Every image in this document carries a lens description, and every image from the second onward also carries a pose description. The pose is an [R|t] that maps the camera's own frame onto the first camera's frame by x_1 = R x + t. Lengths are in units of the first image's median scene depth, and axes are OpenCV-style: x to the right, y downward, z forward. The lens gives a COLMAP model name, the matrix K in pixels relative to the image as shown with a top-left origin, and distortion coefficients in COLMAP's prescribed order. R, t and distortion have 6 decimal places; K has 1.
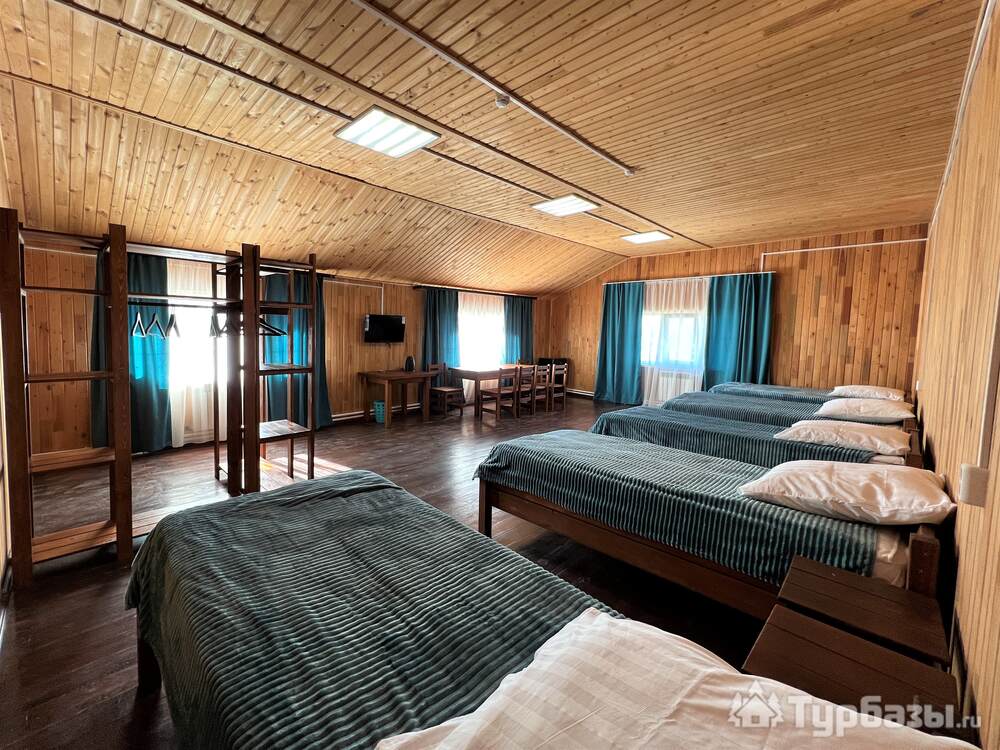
lens RADIAL K [[397.9, 0, 492.8], [0, 397.9, 375.6], [0, 0, 1]] dist [-0.000826, -0.000068]
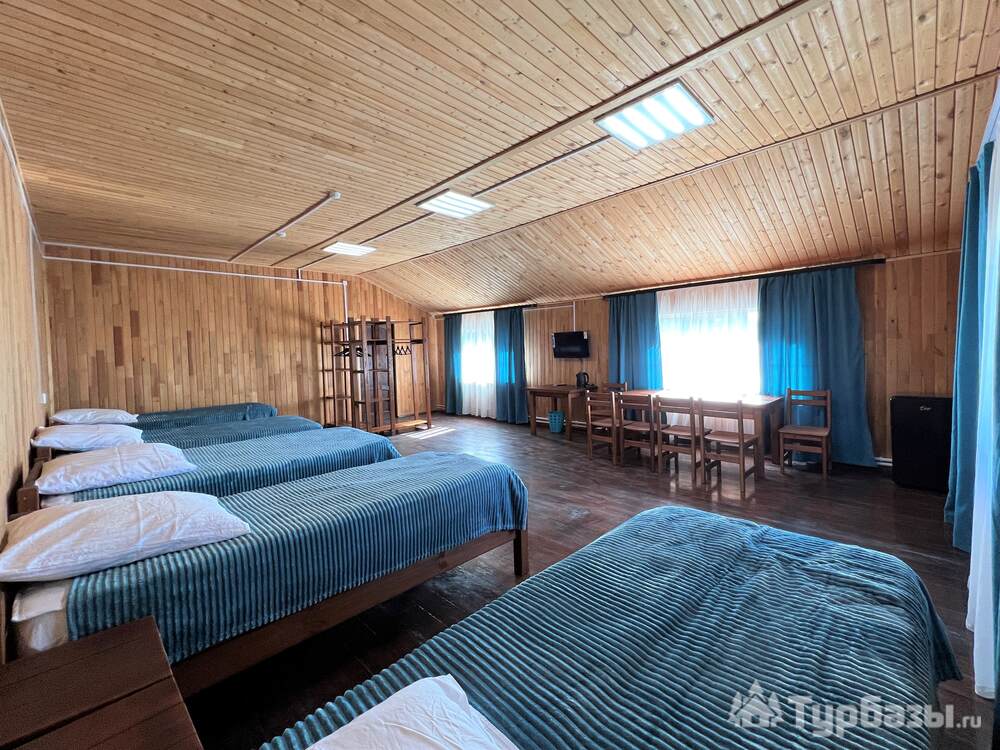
lens RADIAL K [[412.3, 0, 511.5], [0, 412.3, 365.2], [0, 0, 1]] dist [-0.000985, 0.000047]
pose [[0.023823, 0.020302, -0.999510, 0.784698], [-0.079926, 0.996632, 0.018339, -0.070775], [0.996516, 0.079450, 0.025365, 0.803547]]
